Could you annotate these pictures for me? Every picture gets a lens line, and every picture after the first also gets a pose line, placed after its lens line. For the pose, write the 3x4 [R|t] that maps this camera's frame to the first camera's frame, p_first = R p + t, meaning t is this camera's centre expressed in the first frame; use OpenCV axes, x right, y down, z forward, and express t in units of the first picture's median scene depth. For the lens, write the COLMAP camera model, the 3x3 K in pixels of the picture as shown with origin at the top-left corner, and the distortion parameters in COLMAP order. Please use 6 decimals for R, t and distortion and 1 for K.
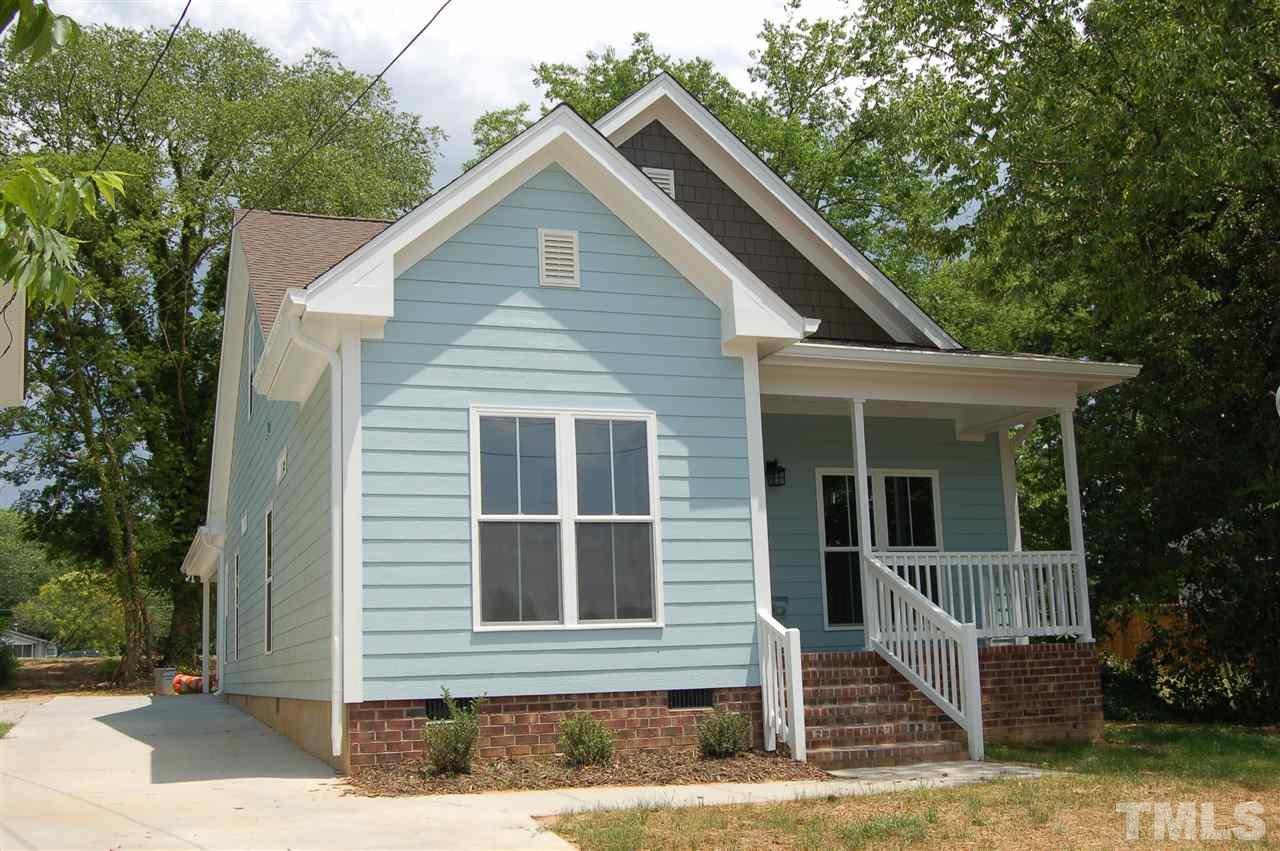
lens RADIAL K [[1304.5, 0, 640.6], [0, 1304.5, 460.2], [0, 0, 1]] dist [-0.064550, 0.009104]
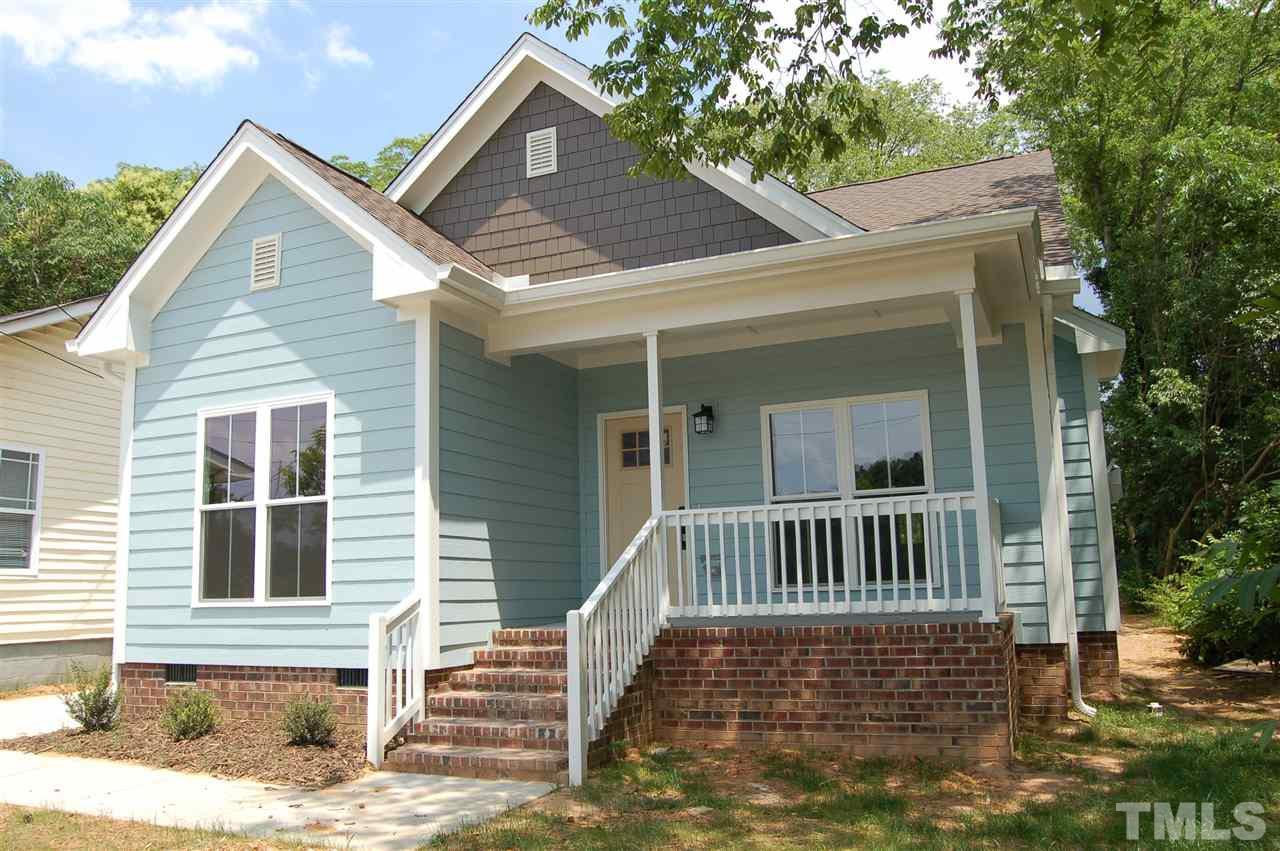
lens RADIAL K [[998.7, 0, 639.8], [0, 998.7, 457.9], [0, 0, 1]] dist [-0.097212, 0.043204]
pose [[0.723948, -0.076071, -0.685648, 0.716392], [0.109907, 0.993925, 0.005773, 0.036313], [0.681043, -0.079537, 0.727911, 0.610341]]
